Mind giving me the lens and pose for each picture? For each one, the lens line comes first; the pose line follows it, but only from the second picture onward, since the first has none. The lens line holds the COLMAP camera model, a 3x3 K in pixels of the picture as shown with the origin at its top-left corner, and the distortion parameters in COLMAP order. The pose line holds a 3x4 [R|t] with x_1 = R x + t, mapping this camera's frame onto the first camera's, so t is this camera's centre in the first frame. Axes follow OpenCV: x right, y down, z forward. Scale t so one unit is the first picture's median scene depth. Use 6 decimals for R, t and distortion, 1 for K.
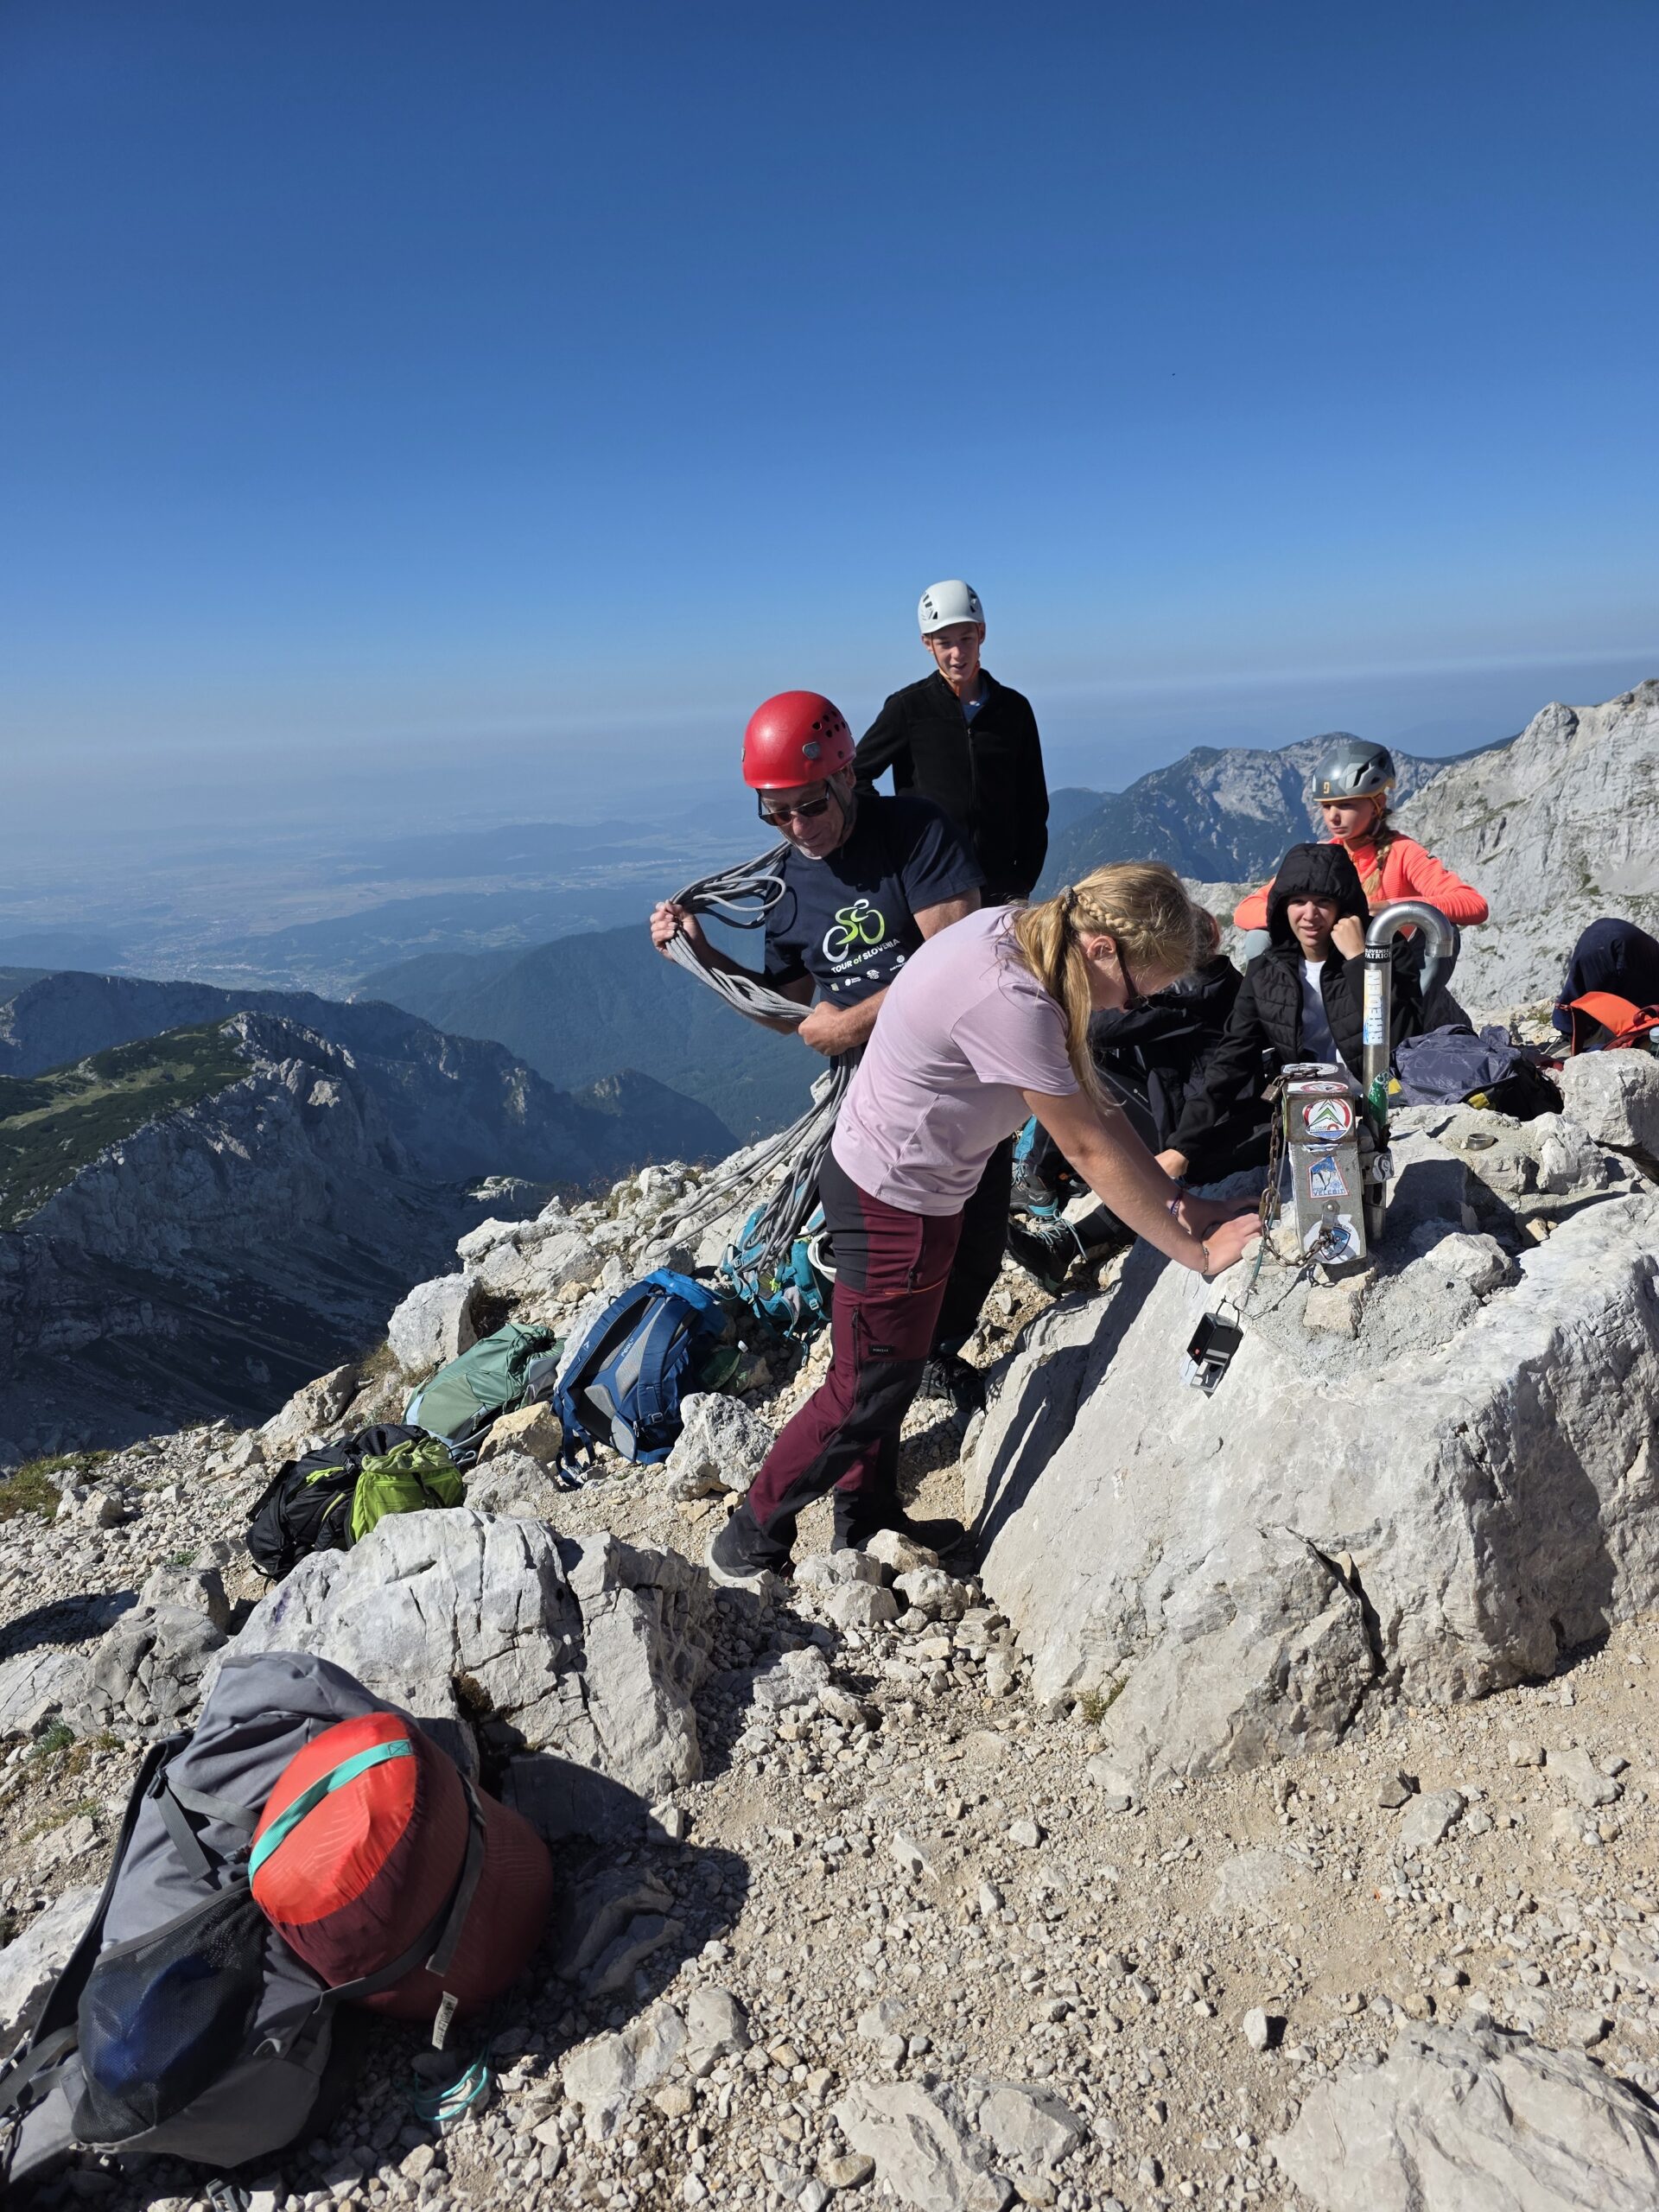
lens RADIAL K [[1508.6, 0, 846.9], [0, 1508.6, 1131.1], [0, 0, 1]] dist [0.058432, -0.051742]
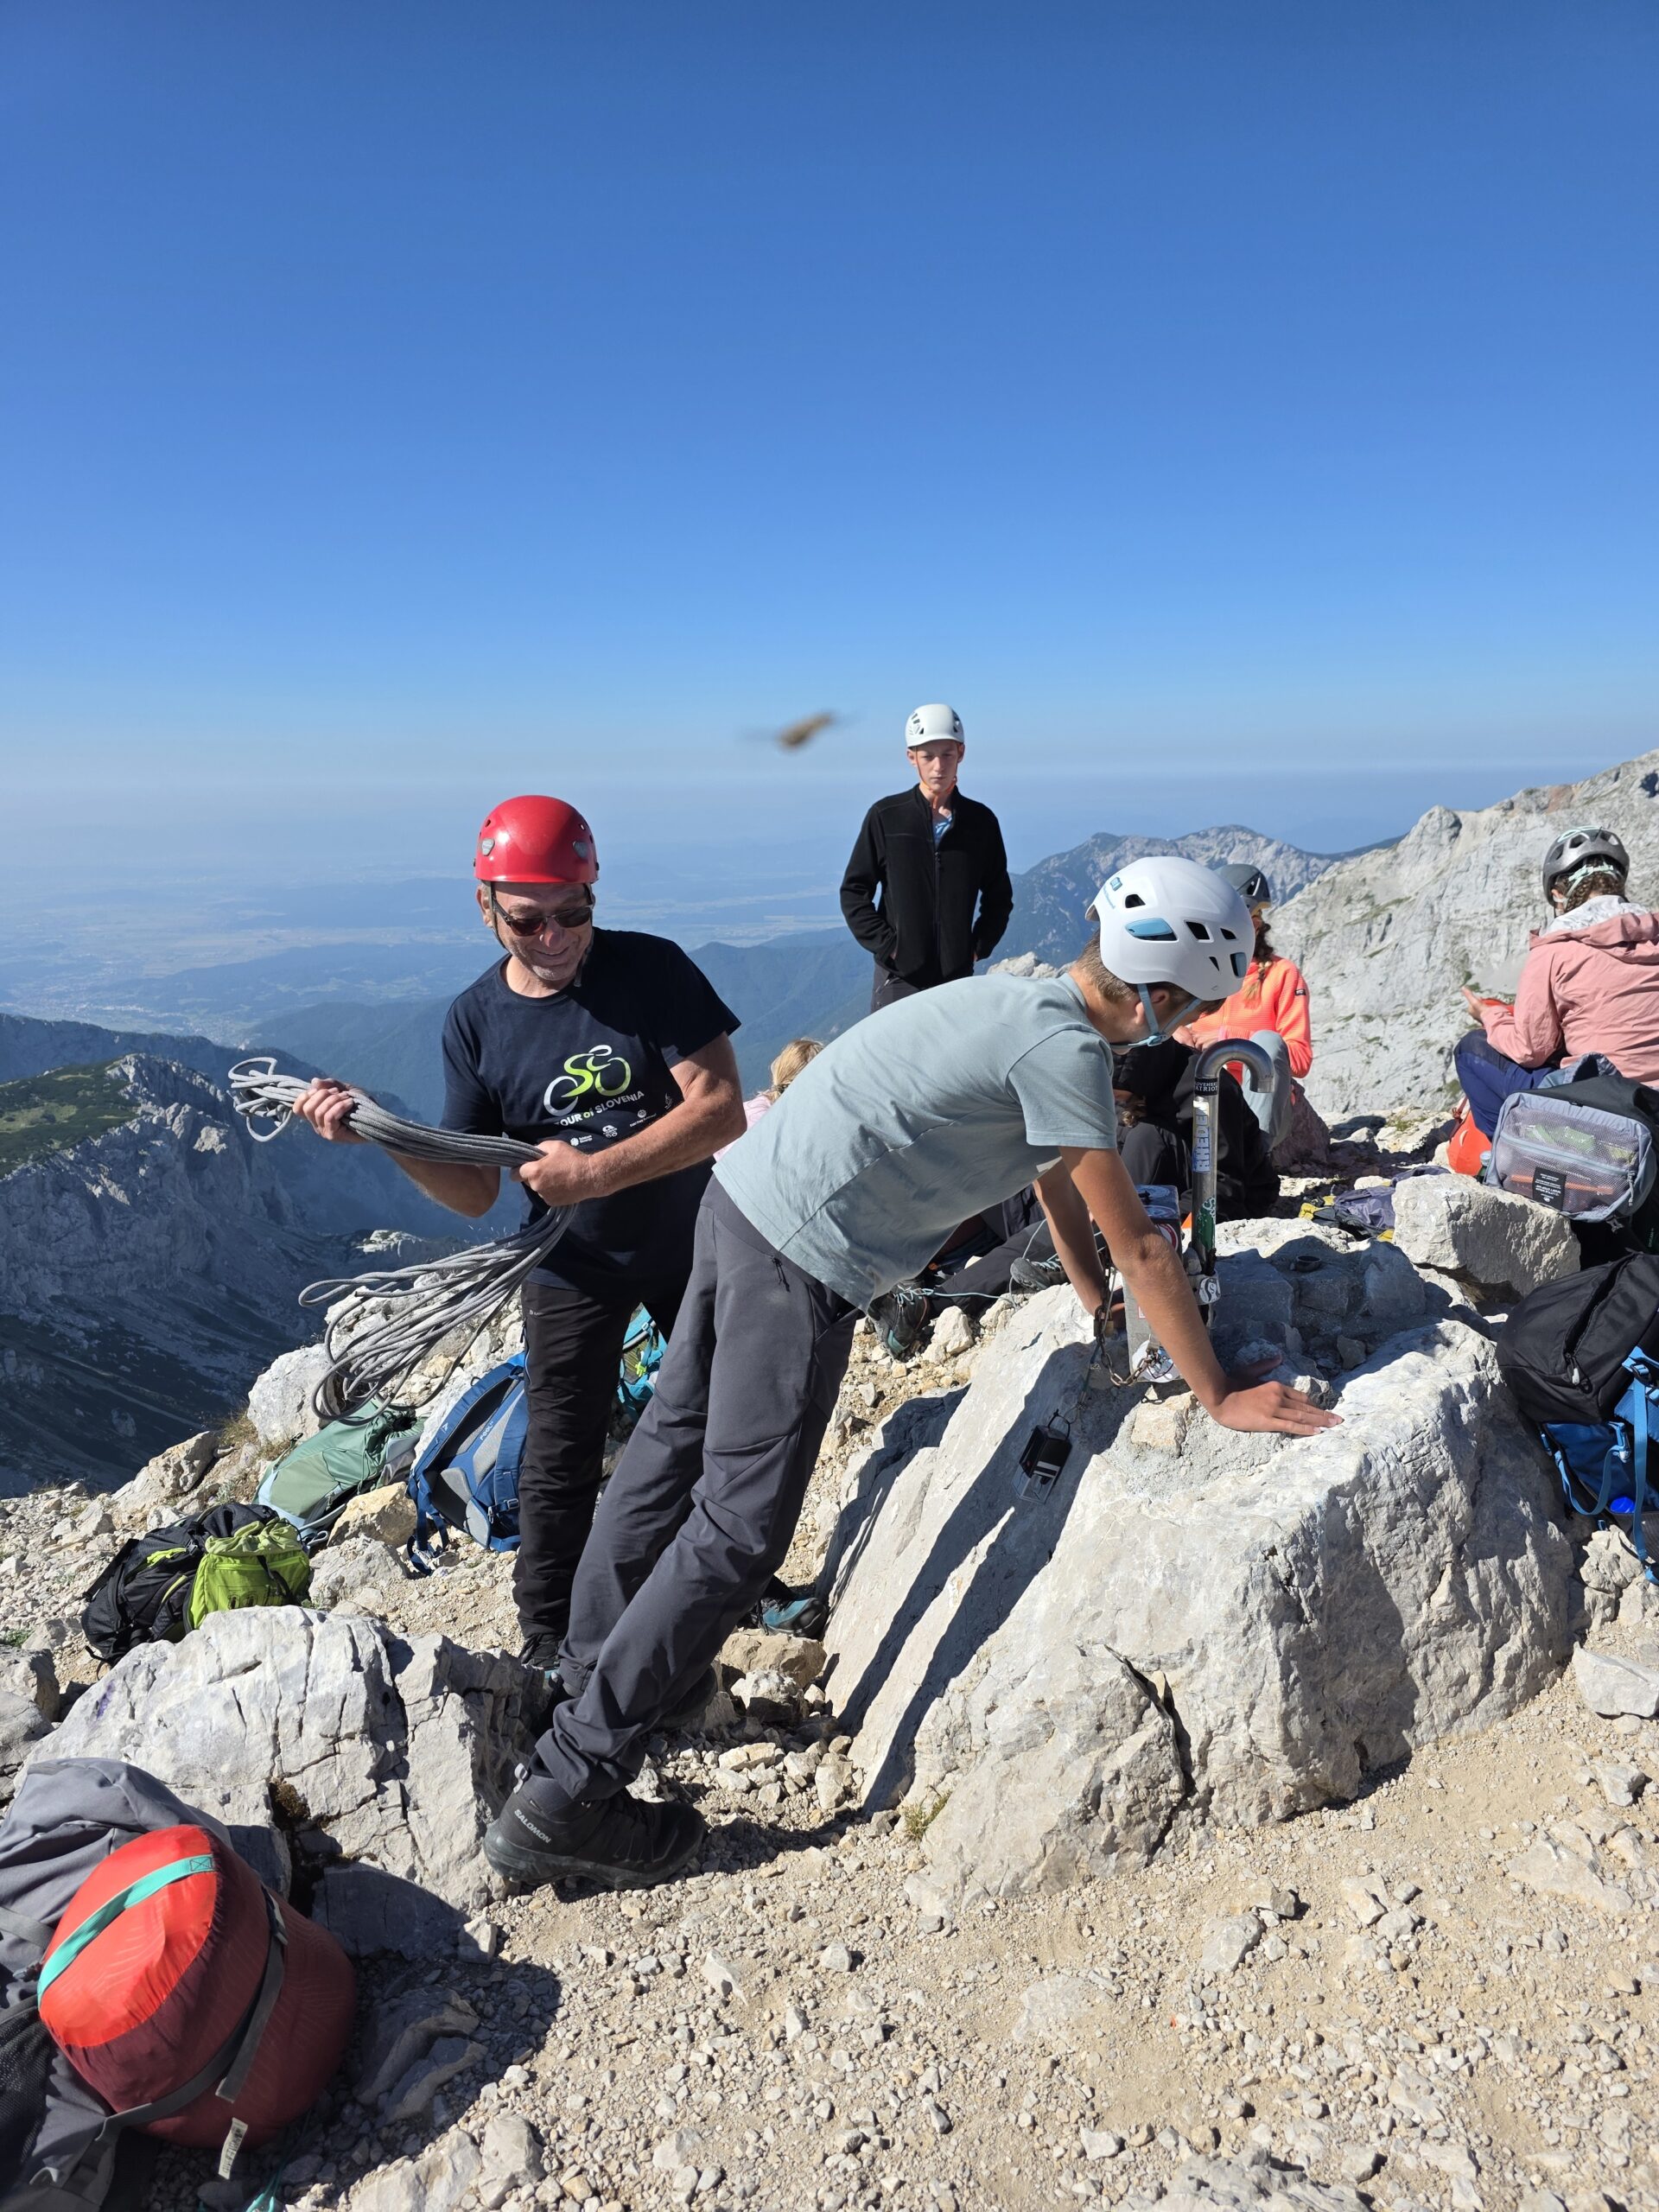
lens RADIAL K [[1509.6, 0, 818.1], [0, 1509.6, 1104.9], [0, 0, 1]] dist [0.050355, -0.042165]
pose [[0.998207, 0.036354, 0.047542, 0.034116], [-0.033391, 0.997536, -0.061698, -0.032112], [-0.049668, 0.060000, 0.996962, -0.031828]]
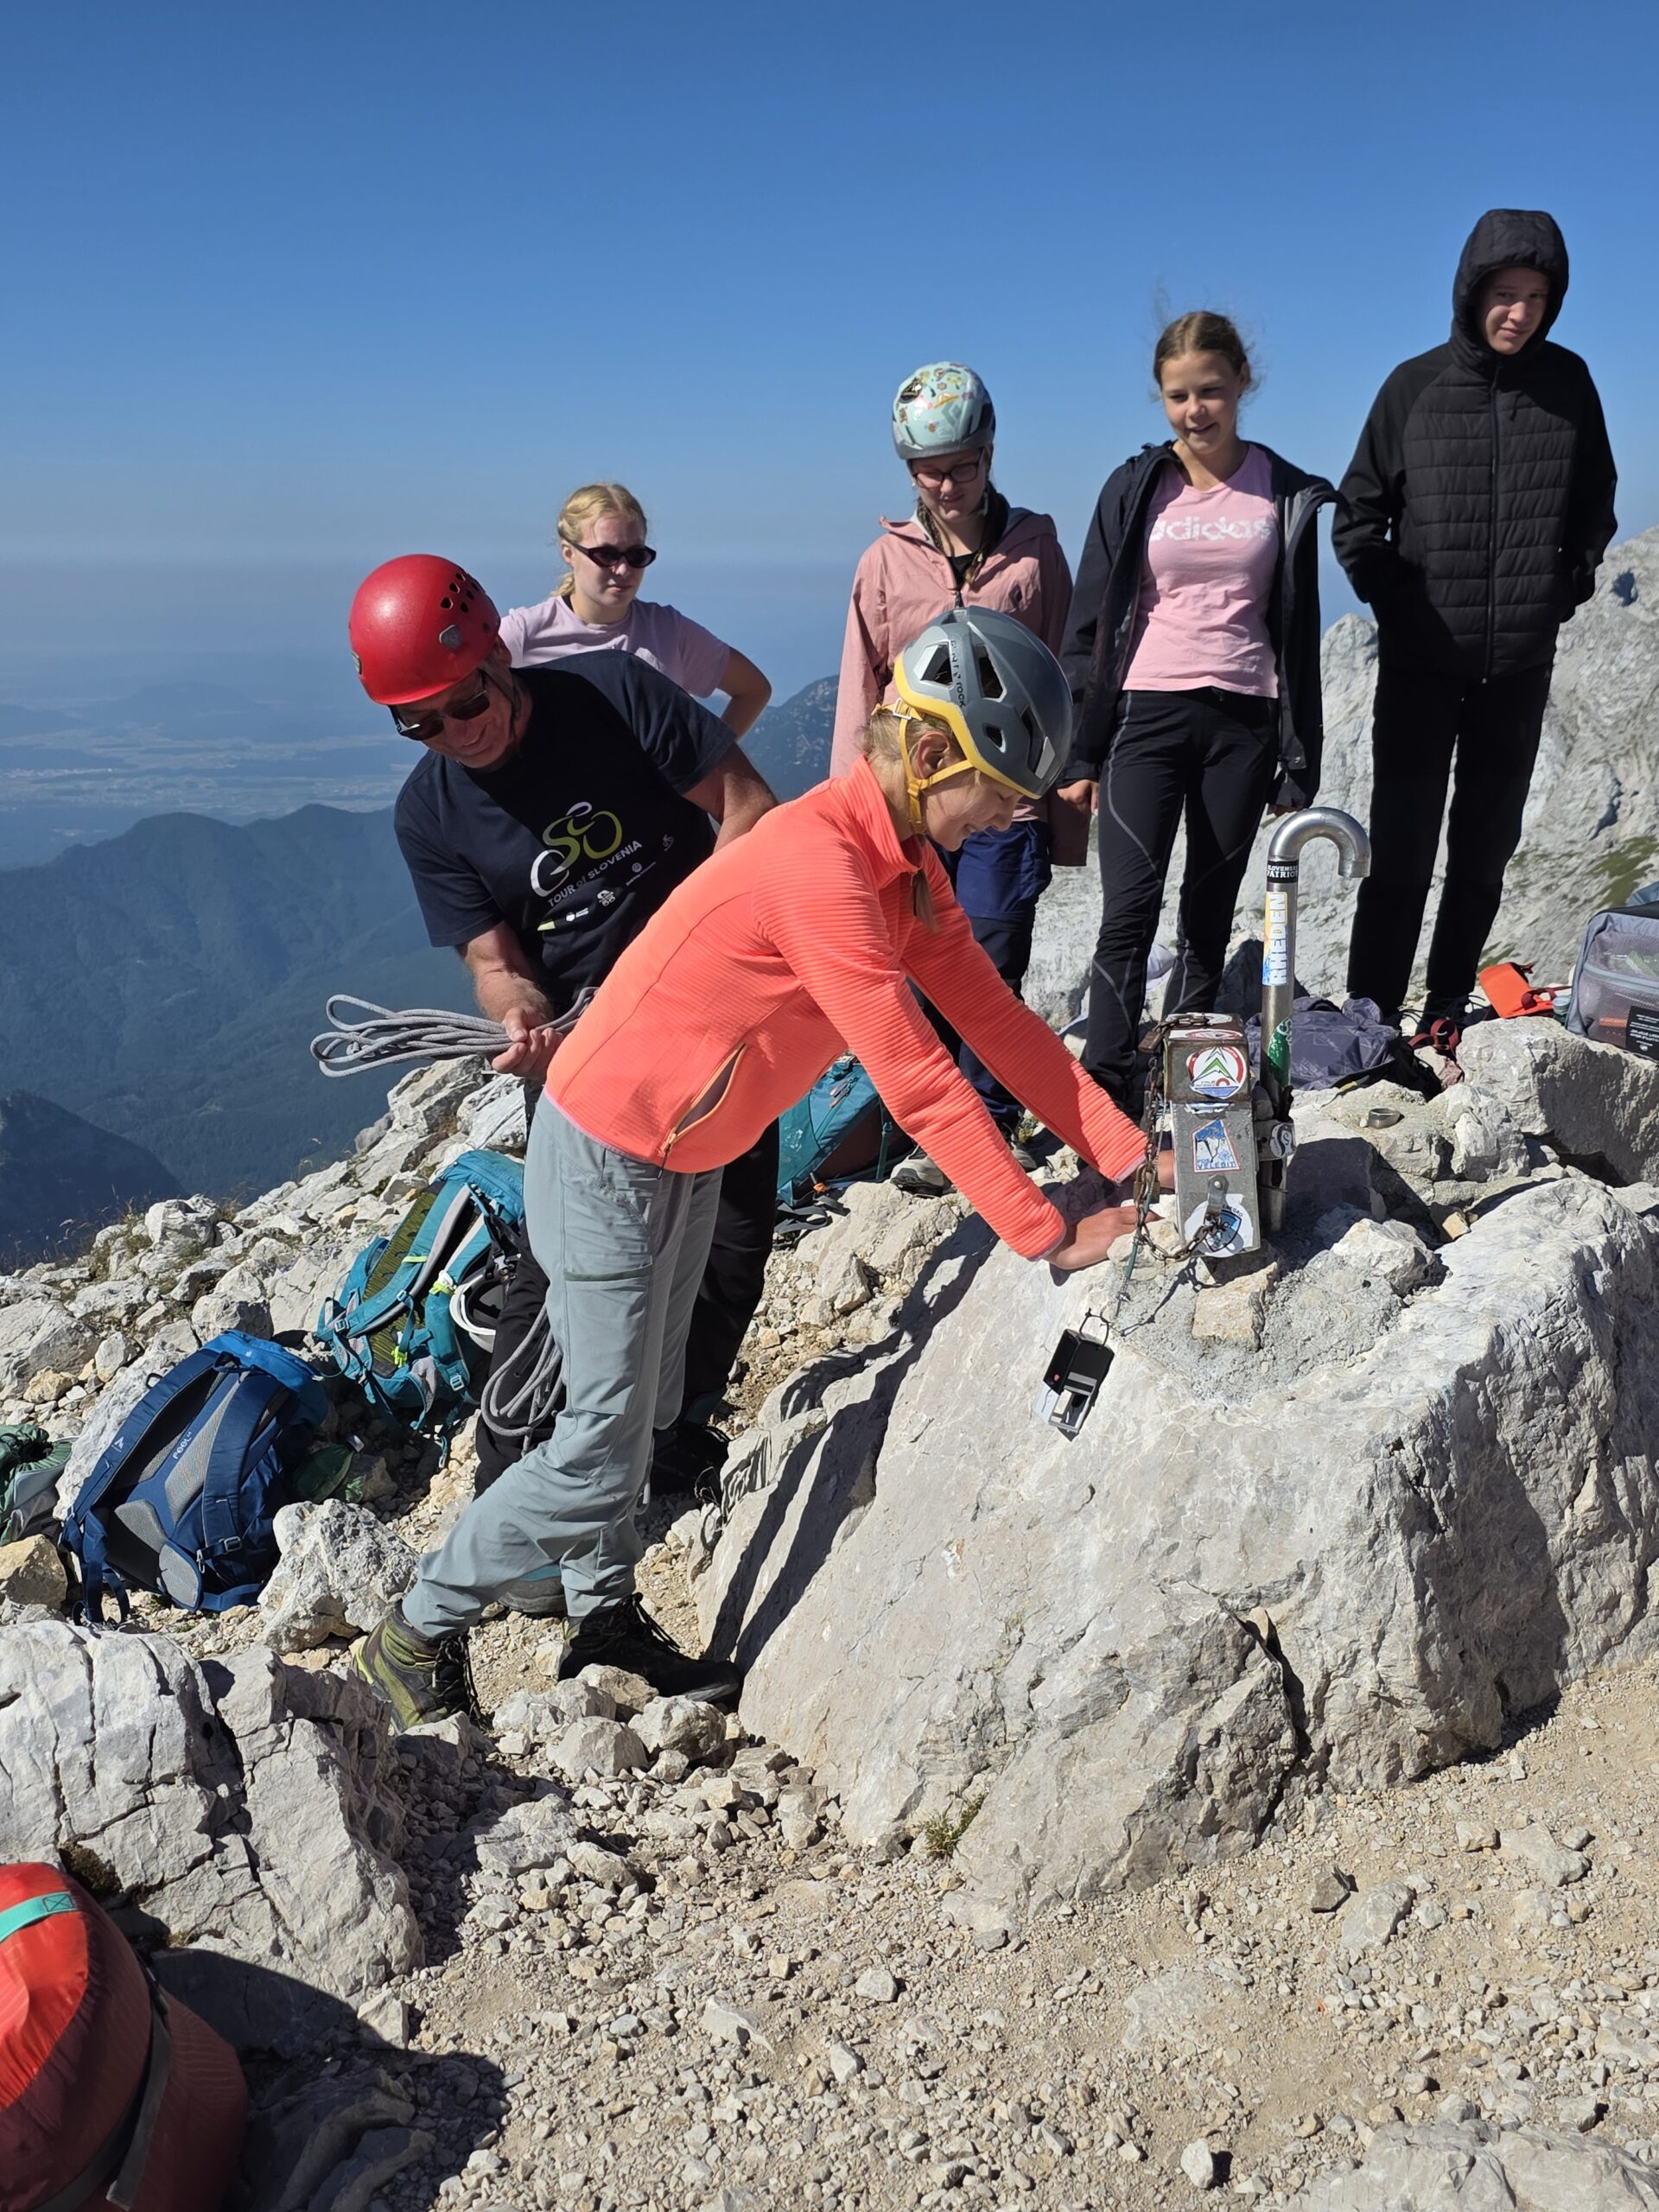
lens RADIAL K [[2220.2, 0, 850.0], [0, 2220.2, 1103.2], [0, 0, 1]] dist [0.064781, -0.070897]
pose [[0.977599, 0.011222, 0.210175, -0.129566], [-0.002988, 0.999217, -0.039457, 0.056713], [-0.210453, 0.037945, 0.976867, -0.108525]]
